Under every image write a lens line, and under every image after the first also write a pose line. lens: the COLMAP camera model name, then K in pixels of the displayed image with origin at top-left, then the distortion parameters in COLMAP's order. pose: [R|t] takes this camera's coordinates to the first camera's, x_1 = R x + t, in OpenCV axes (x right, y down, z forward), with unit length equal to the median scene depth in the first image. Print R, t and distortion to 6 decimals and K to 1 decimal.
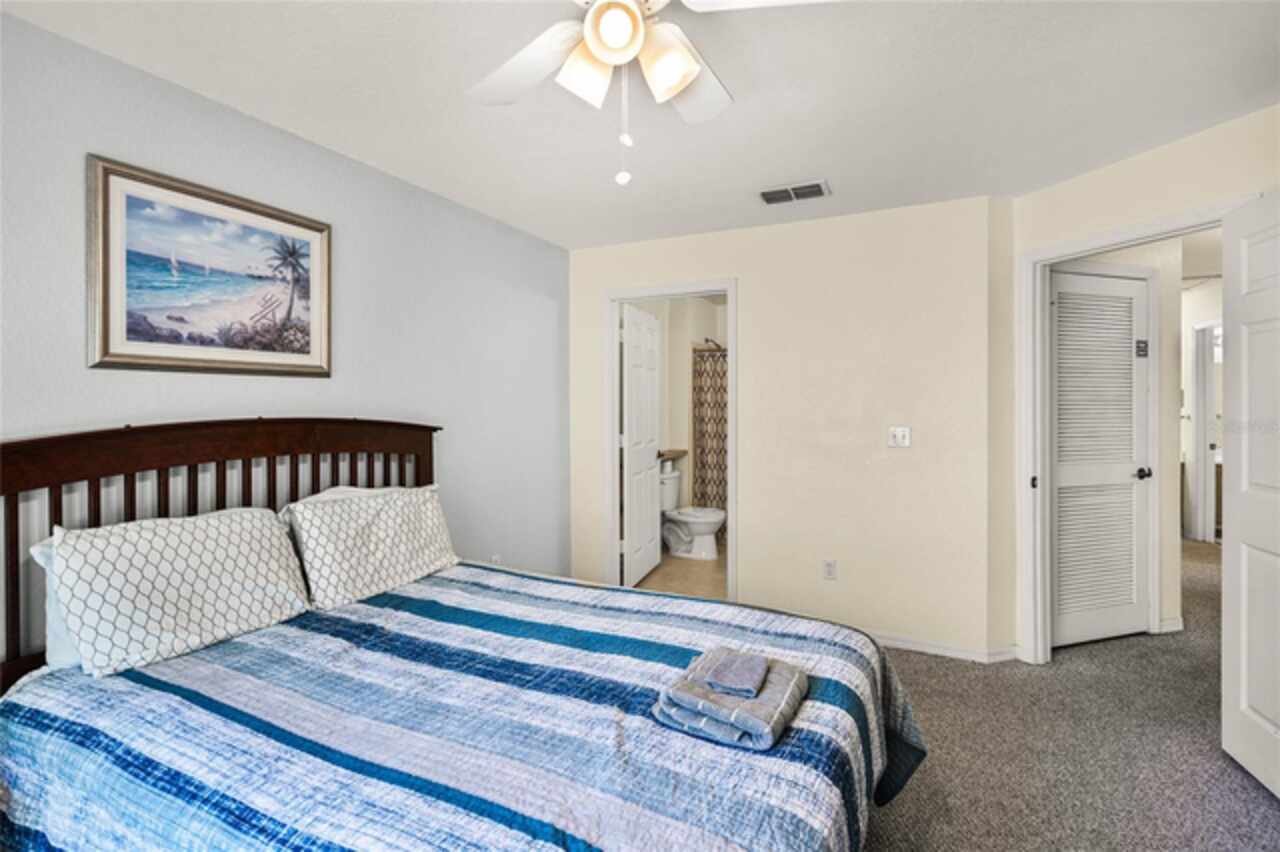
lens RADIAL K [[584.0, 0, 643.2], [0, 584.0, 403.5], [0, 0, 1]] dist [-0.004403, 0.001468]
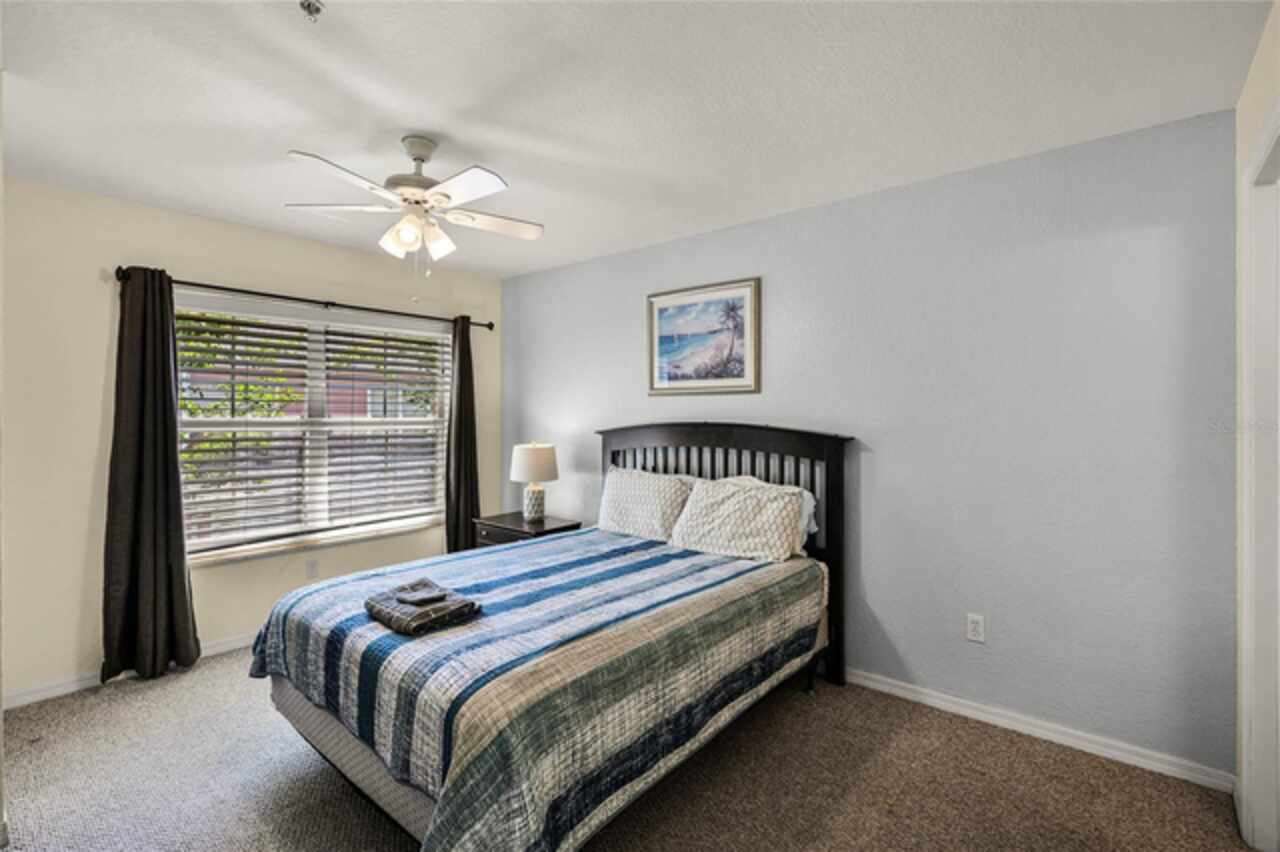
lens RADIAL K [[584.0, 0, 639.1], [0, 584.0, 417.7], [0, 0, 1]] dist [-0.004403, 0.001468]
pose [[-0.250120, 0.003861, -0.968207, 0.873909], [-0.005372, 0.999971, 0.005375, 0.005370], [0.968200, 0.006546, -0.250092, 1.159282]]
